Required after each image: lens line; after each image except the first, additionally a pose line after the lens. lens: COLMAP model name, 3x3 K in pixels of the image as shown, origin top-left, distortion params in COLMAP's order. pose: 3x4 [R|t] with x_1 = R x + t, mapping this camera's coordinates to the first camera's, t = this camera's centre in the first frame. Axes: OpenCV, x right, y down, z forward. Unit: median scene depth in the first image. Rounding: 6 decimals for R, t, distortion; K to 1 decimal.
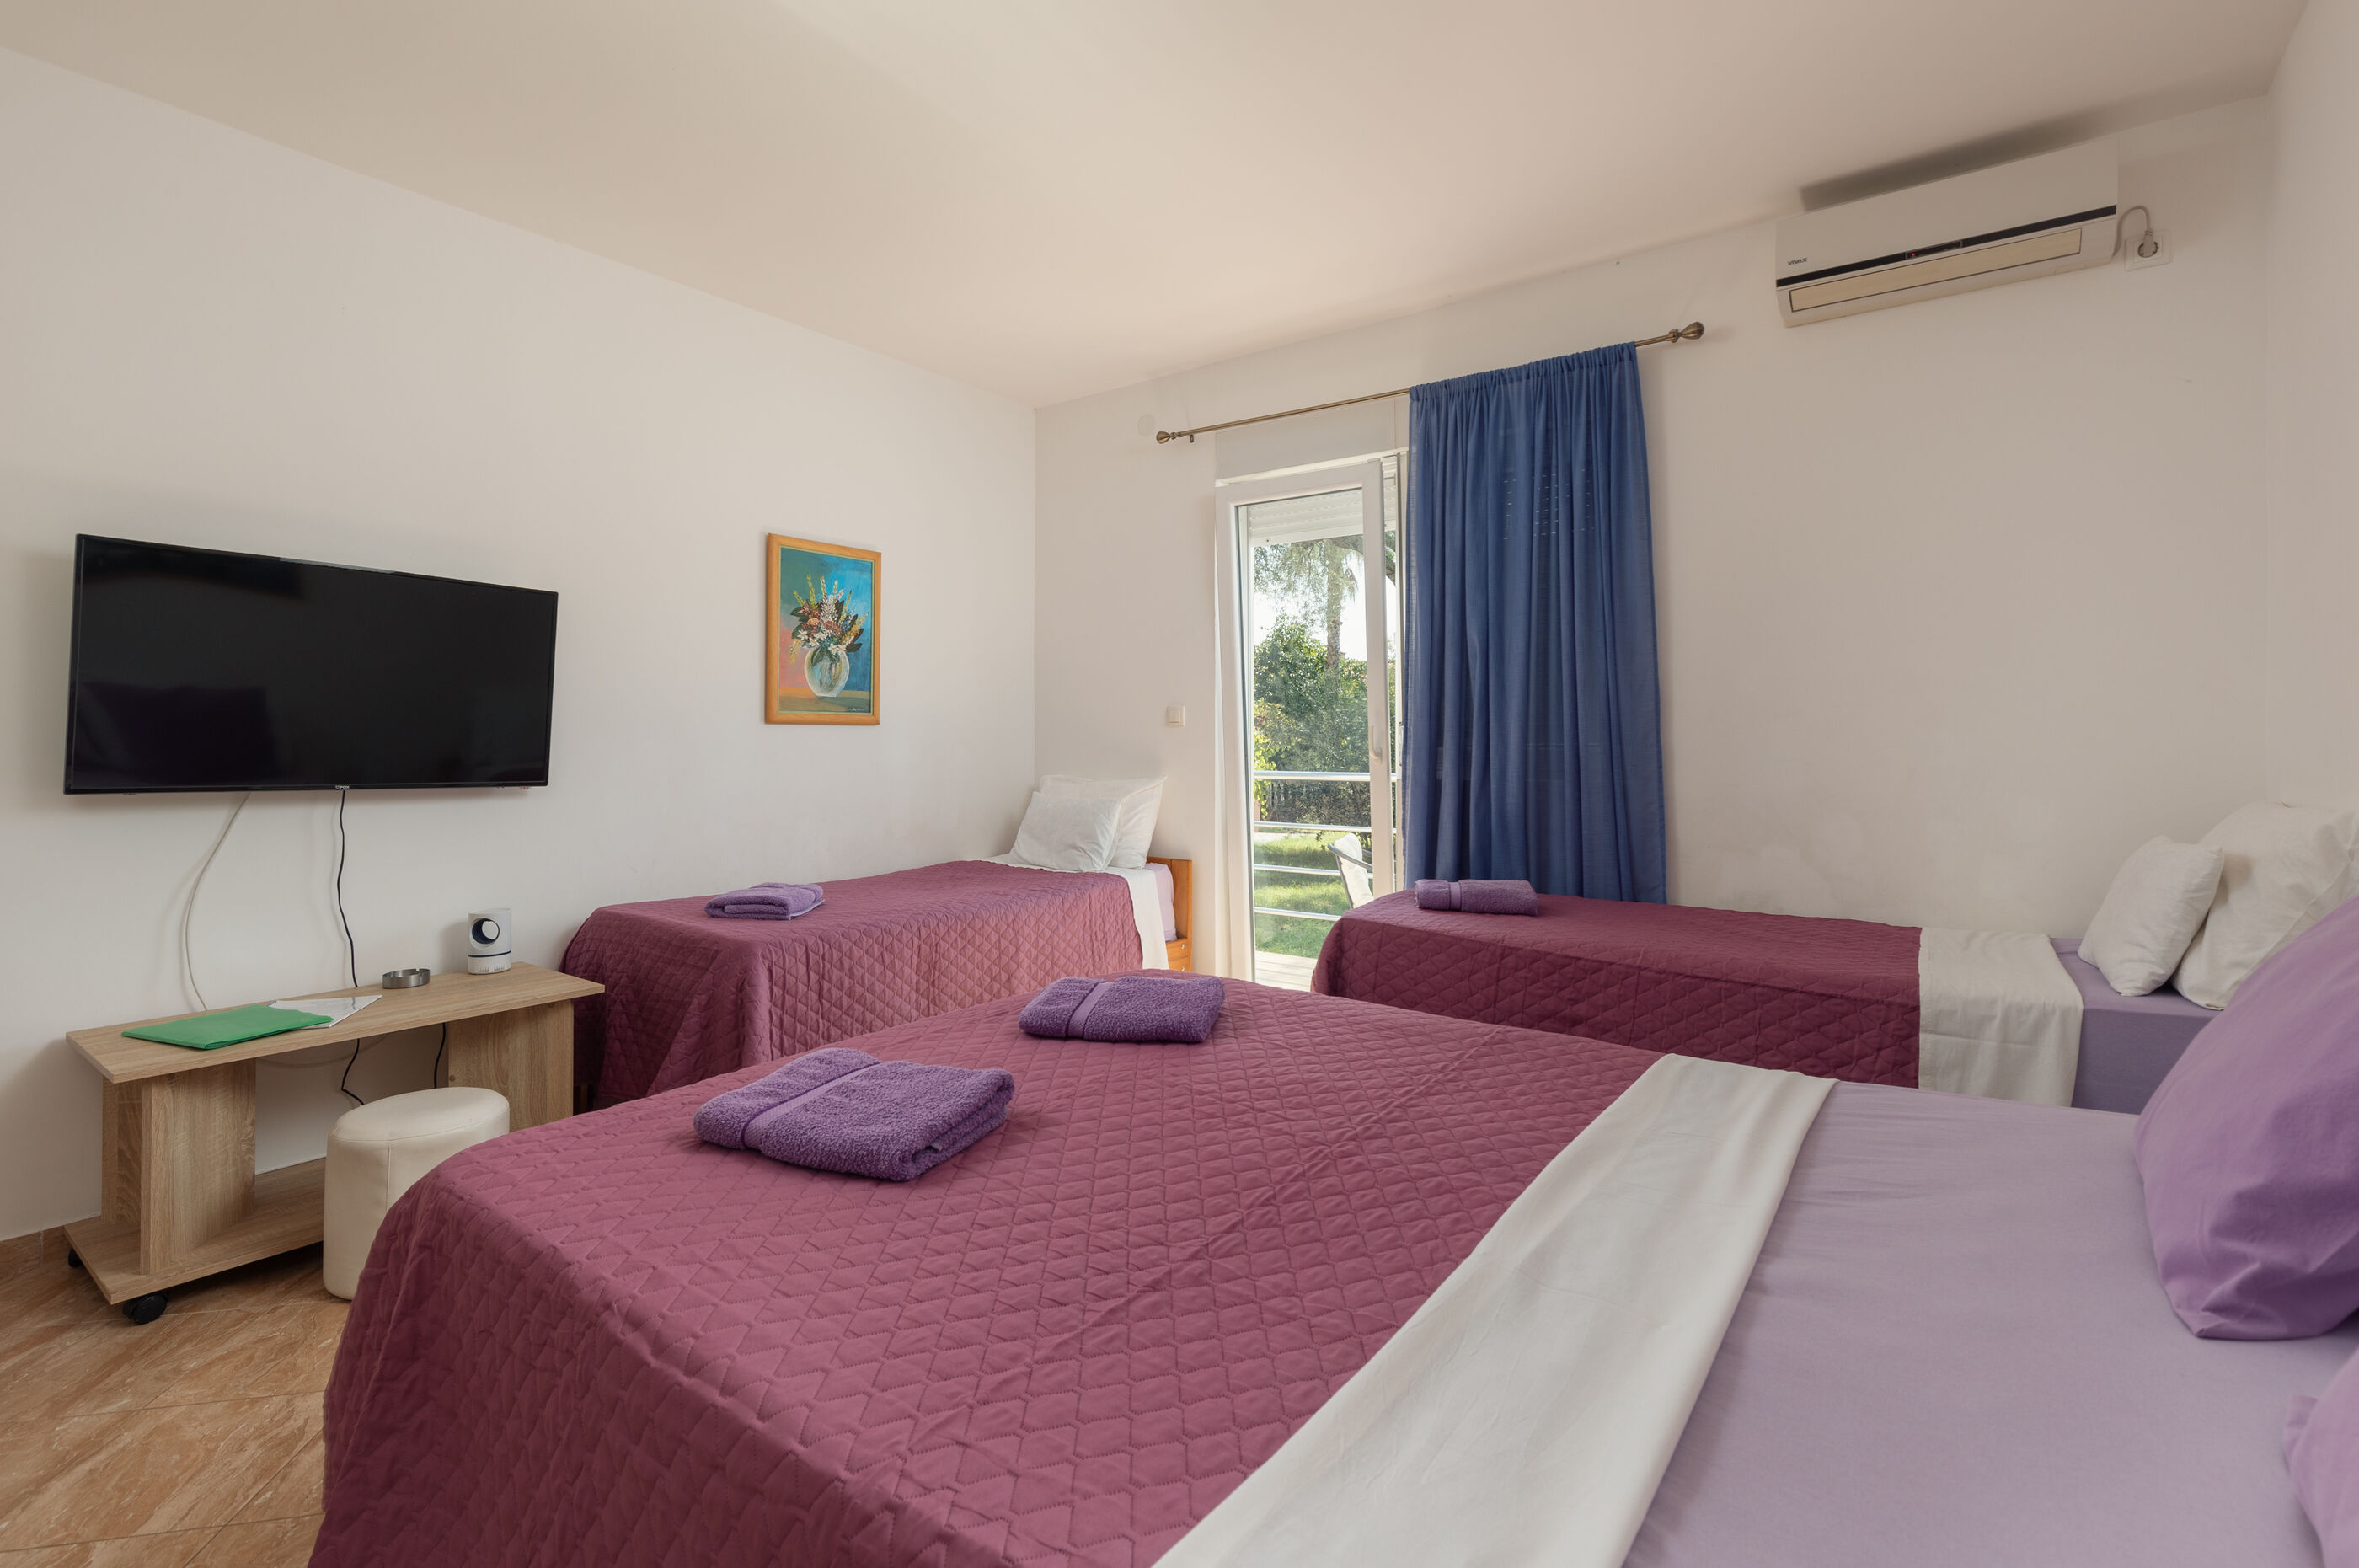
lens RADIAL K [[1072.9, 0, 1205.0], [0, 1072.9, 712.0], [0, 0, 1]] dist [0.014062, 0.000245]
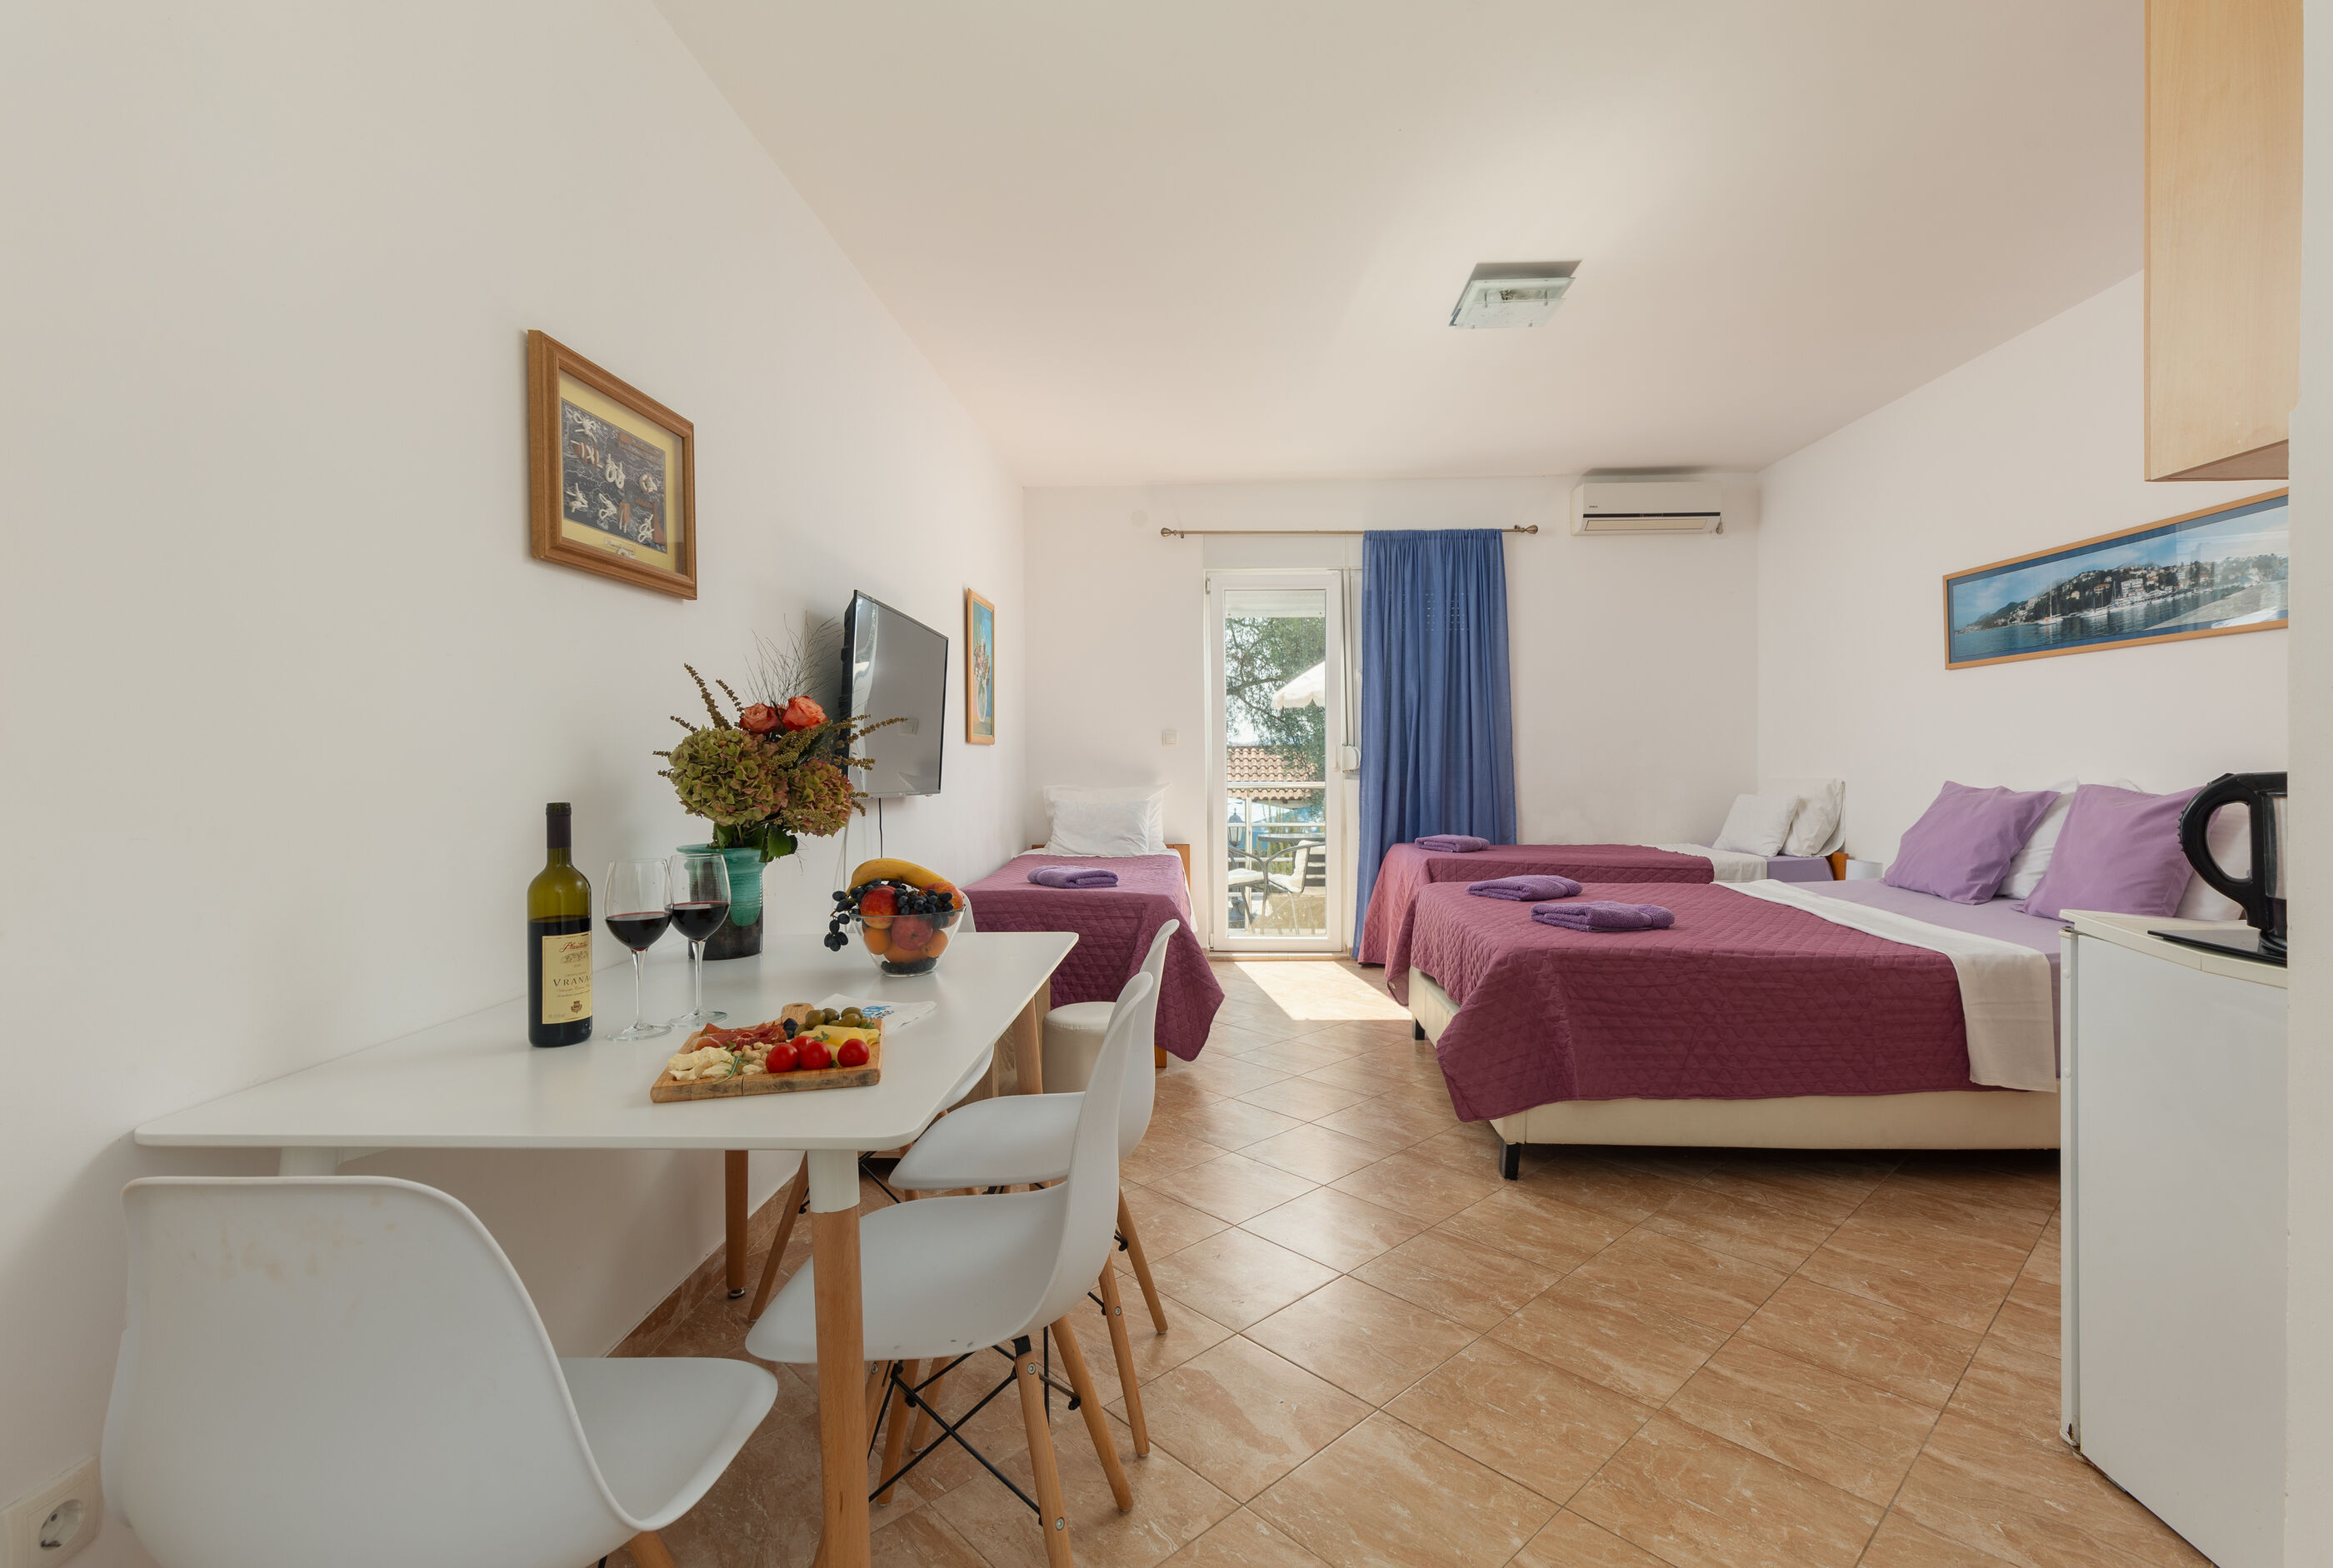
lens RADIAL K [[1061.0, 0, 1182.4], [0, 1061.0, 770.0], [0, 0, 1]] dist [0.014062, 0.000245]
pose [[0.830672, -0.009992, 0.556672, -1.090510], [-0.007412, 0.999552, 0.029001, 0.002870], [-0.556713, -0.028217, 0.830226, -0.175556]]
